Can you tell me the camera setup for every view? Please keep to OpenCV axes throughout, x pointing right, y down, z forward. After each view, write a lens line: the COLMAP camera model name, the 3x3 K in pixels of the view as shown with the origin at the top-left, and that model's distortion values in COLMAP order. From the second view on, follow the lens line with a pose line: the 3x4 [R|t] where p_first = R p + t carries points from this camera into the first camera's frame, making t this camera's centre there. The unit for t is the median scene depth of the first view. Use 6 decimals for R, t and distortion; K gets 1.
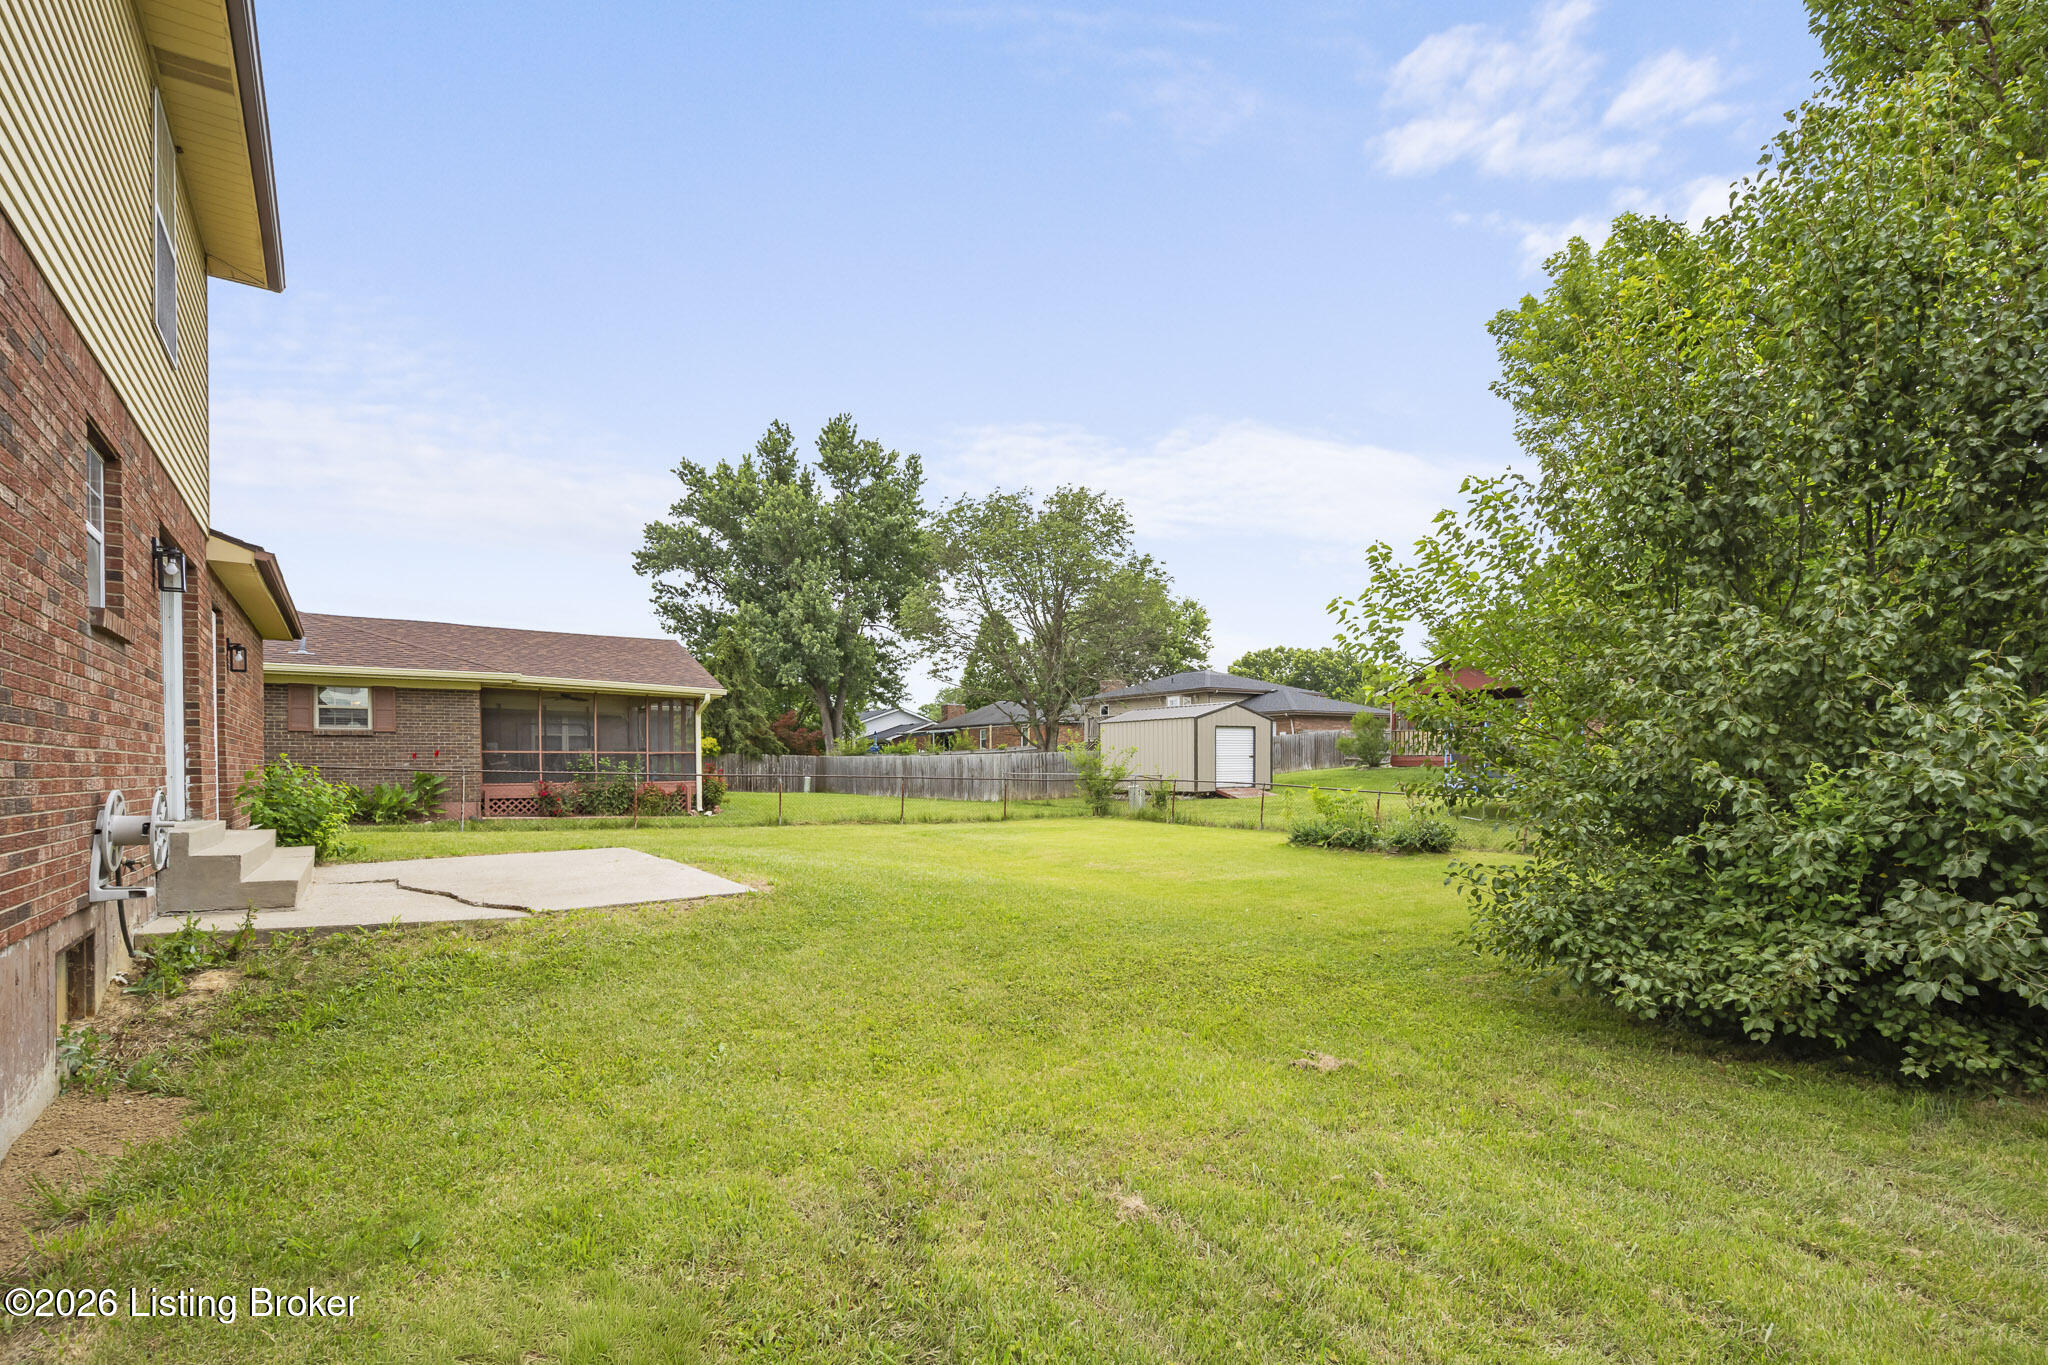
lens RADIAL K [[801.7, 0, 1026.1], [0, 801.7, 684.4], [0, 0, 1]] dist [-0.001320, -0.000247]
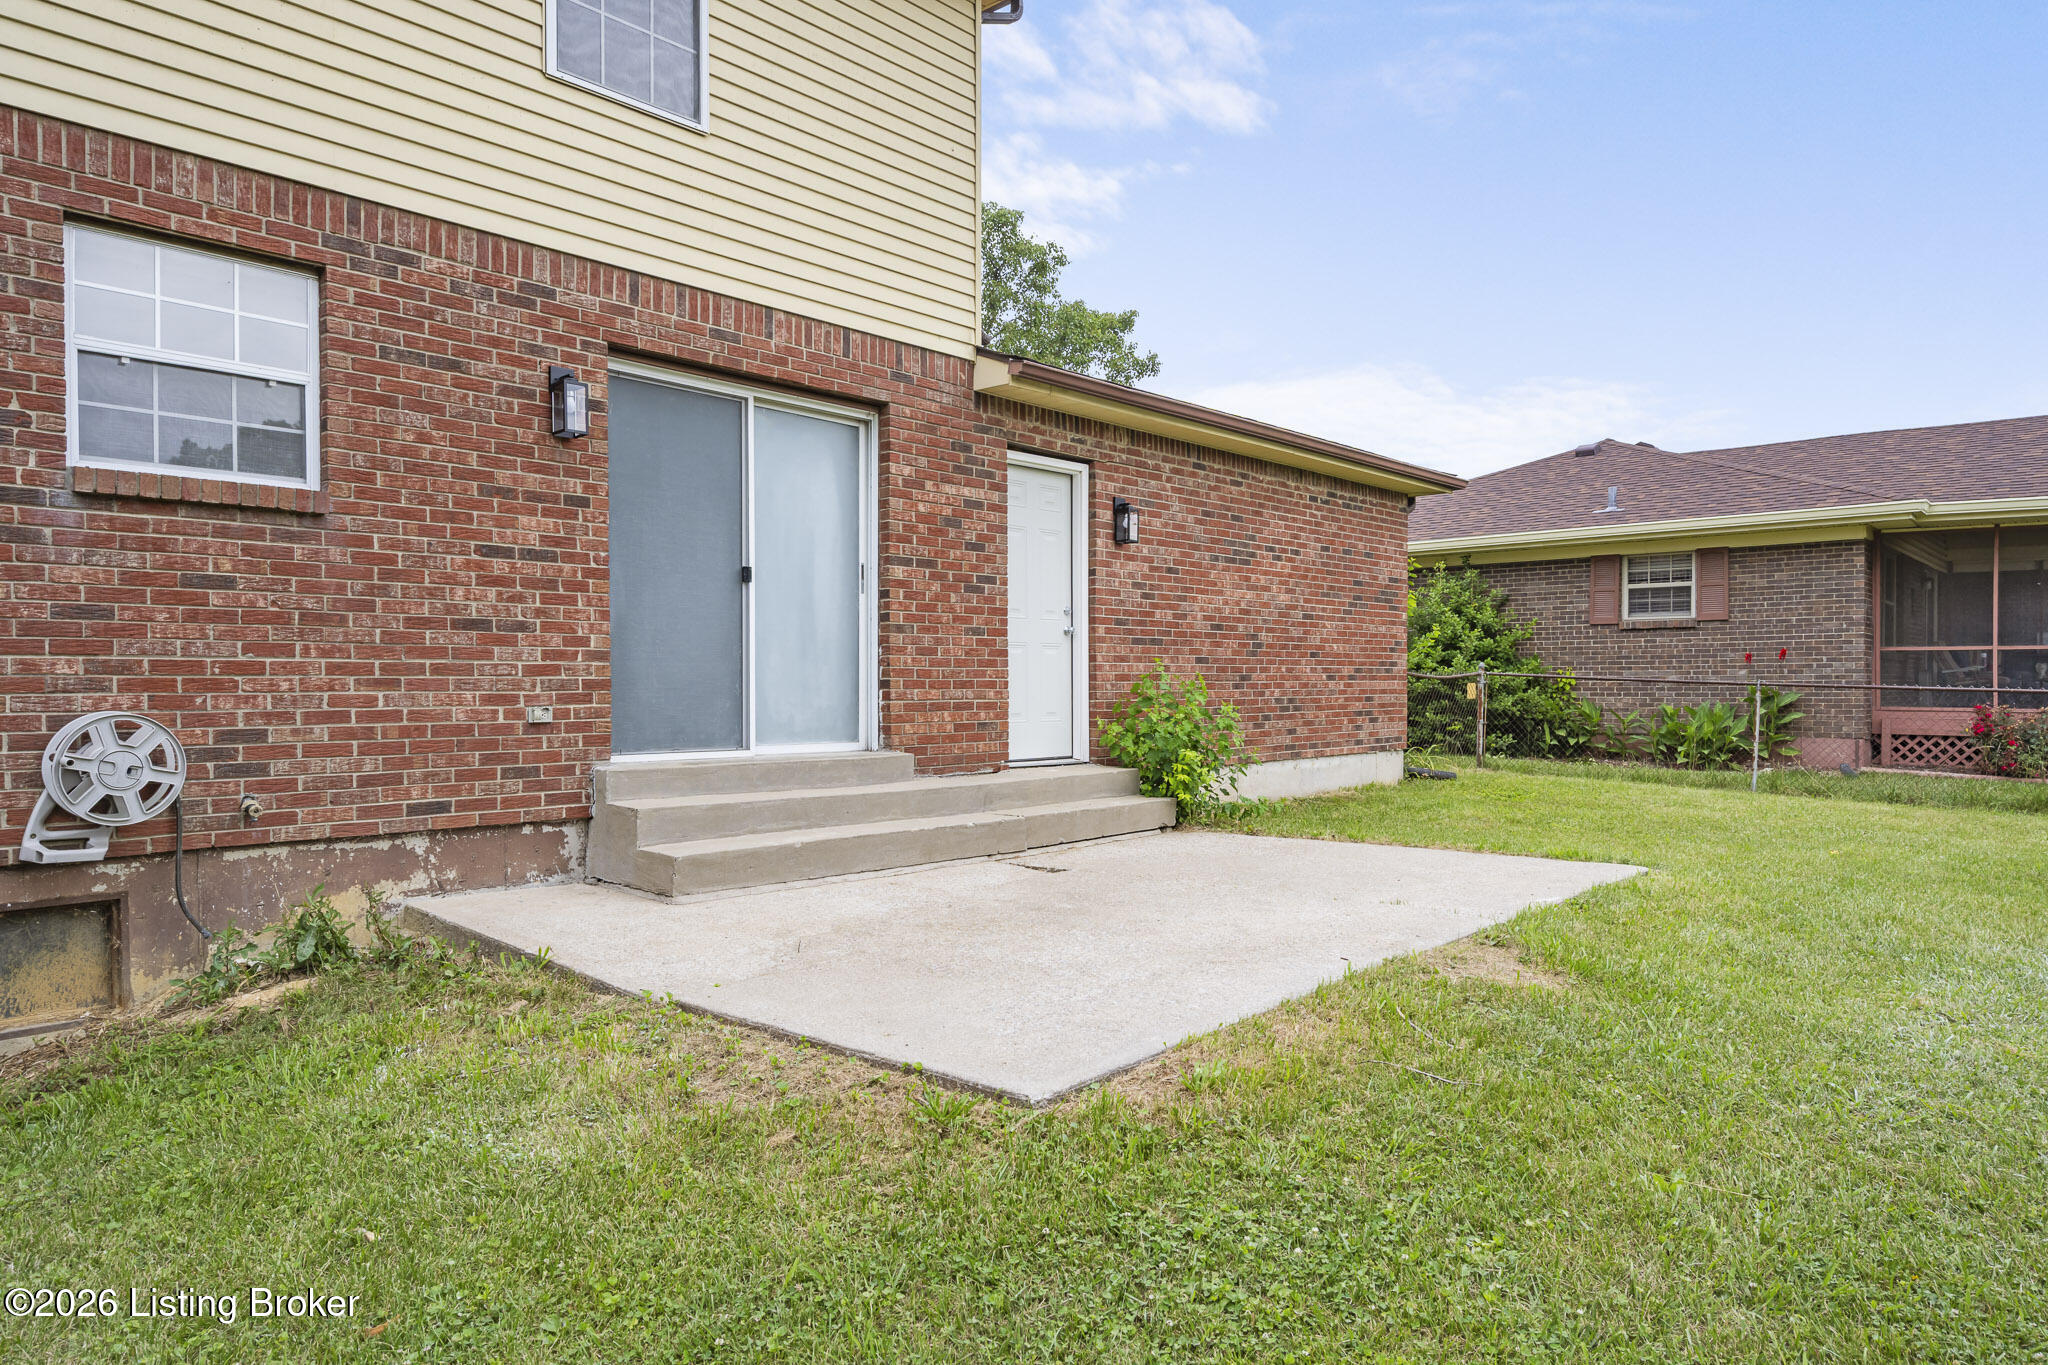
lens RADIAL K [[1285.9, 0, 1024.0], [0, 1285.9, 682.5], [0, 0, 1]] dist [0.003463, -0.000461]
pose [[0.258619, 0.010577, -0.965921, 0.032659], [0.093890, 0.994930, 0.036033, 0.020676], [0.961406, -0.100010, 0.256315, 0.221031]]
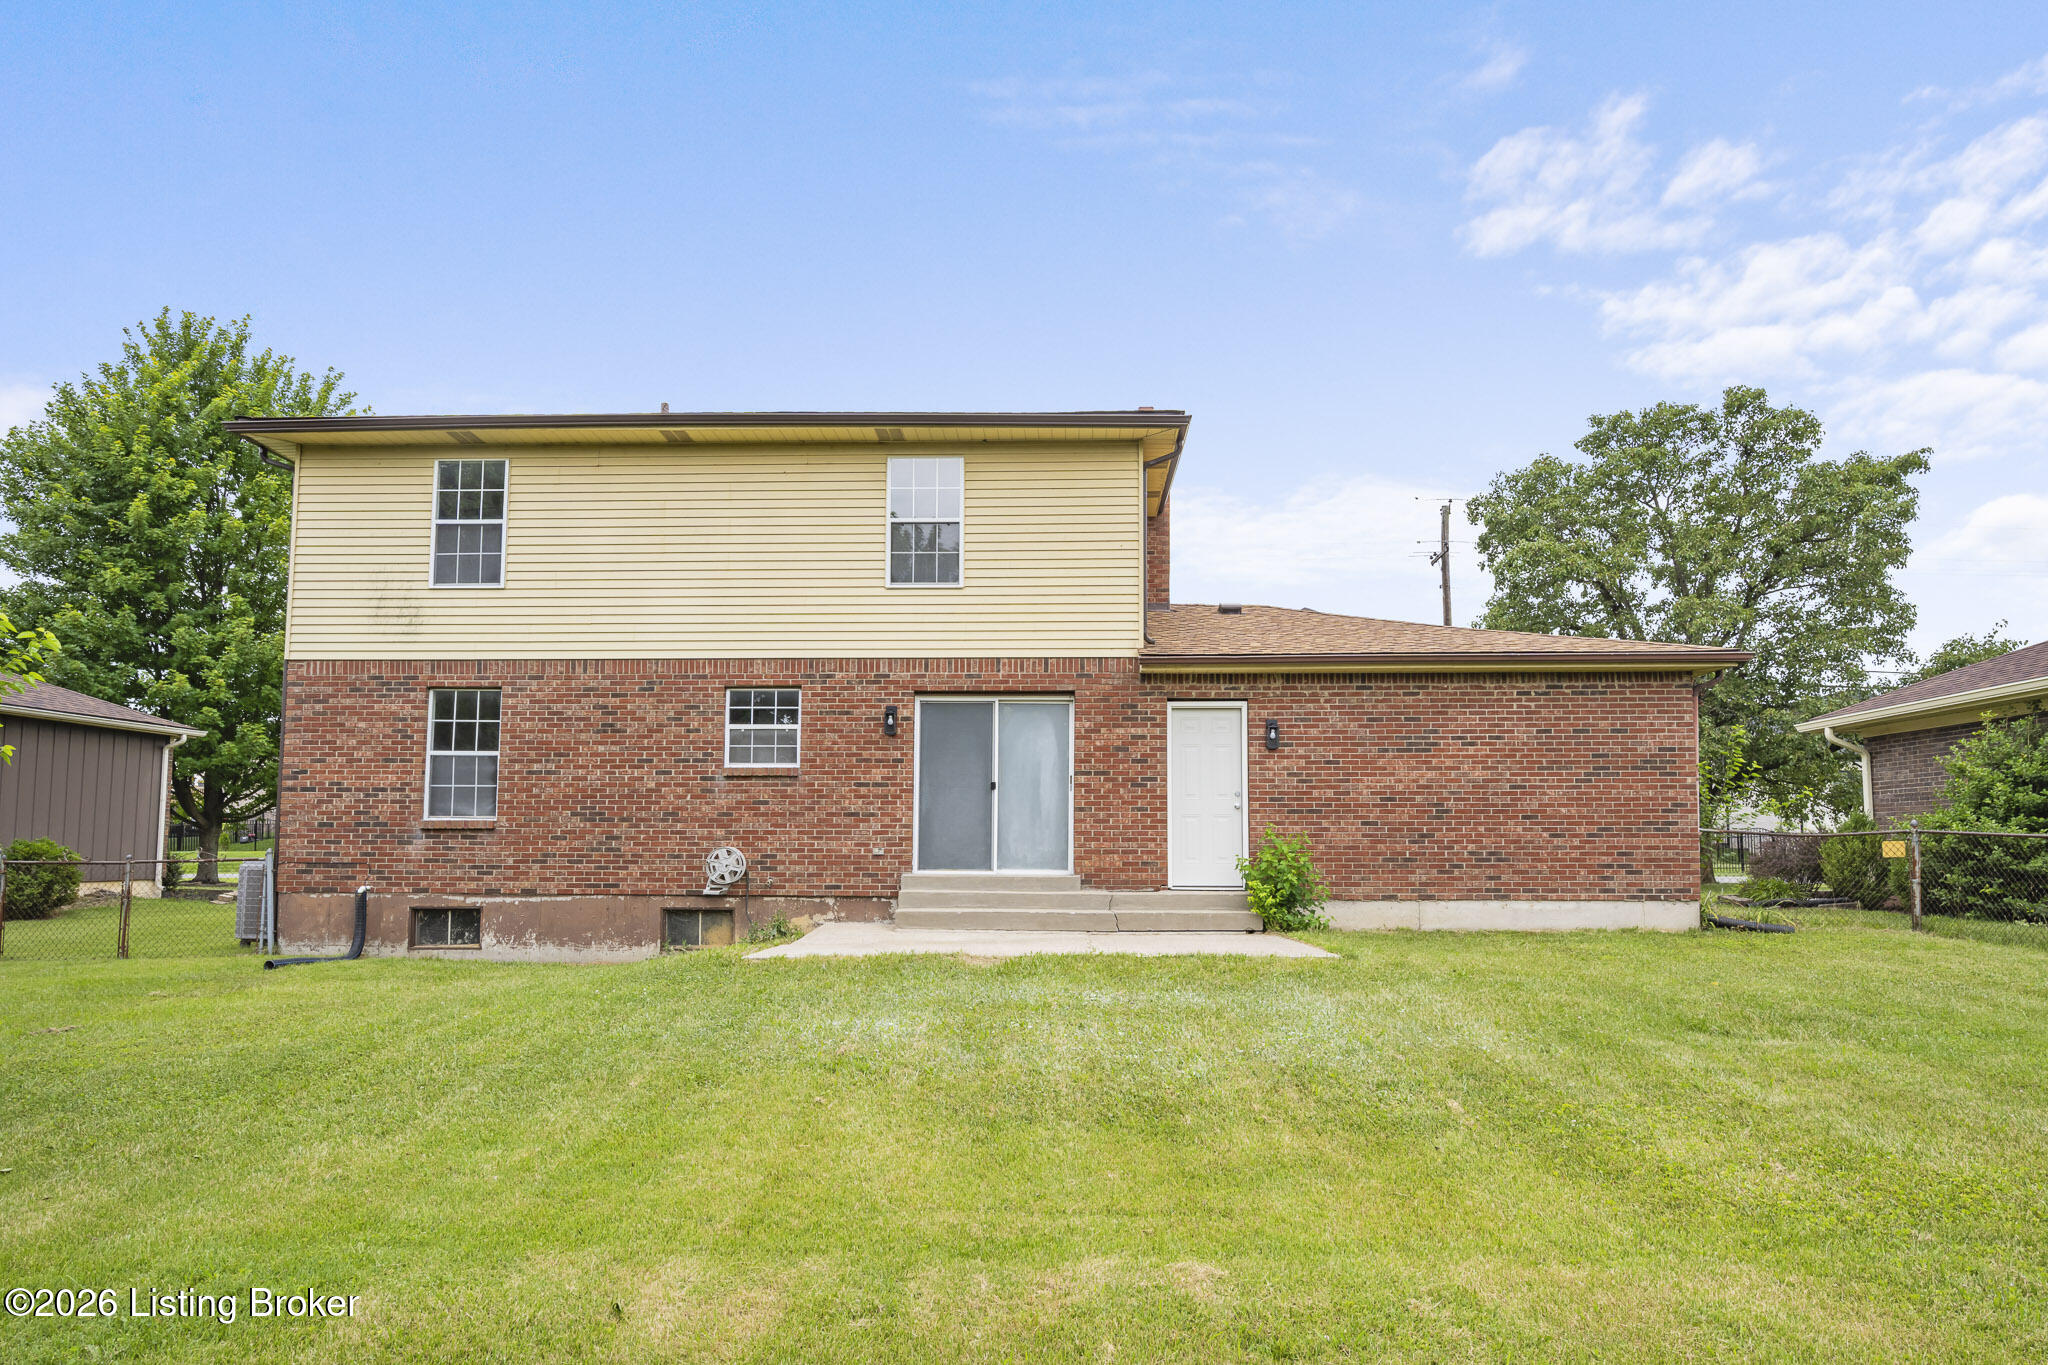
lens RADIAL K [[1270.4, 0, 1070.9], [0, 1270.4, 727.1], [0, 0, 1]] dist [-0.002475, 0.000916]
pose [[-0.573863, -0.068843, -0.816053, 0.197706], [0.084993, 0.986073, -0.142955, 0.061035], [0.814529, -0.151395, -0.560020, 0.595706]]
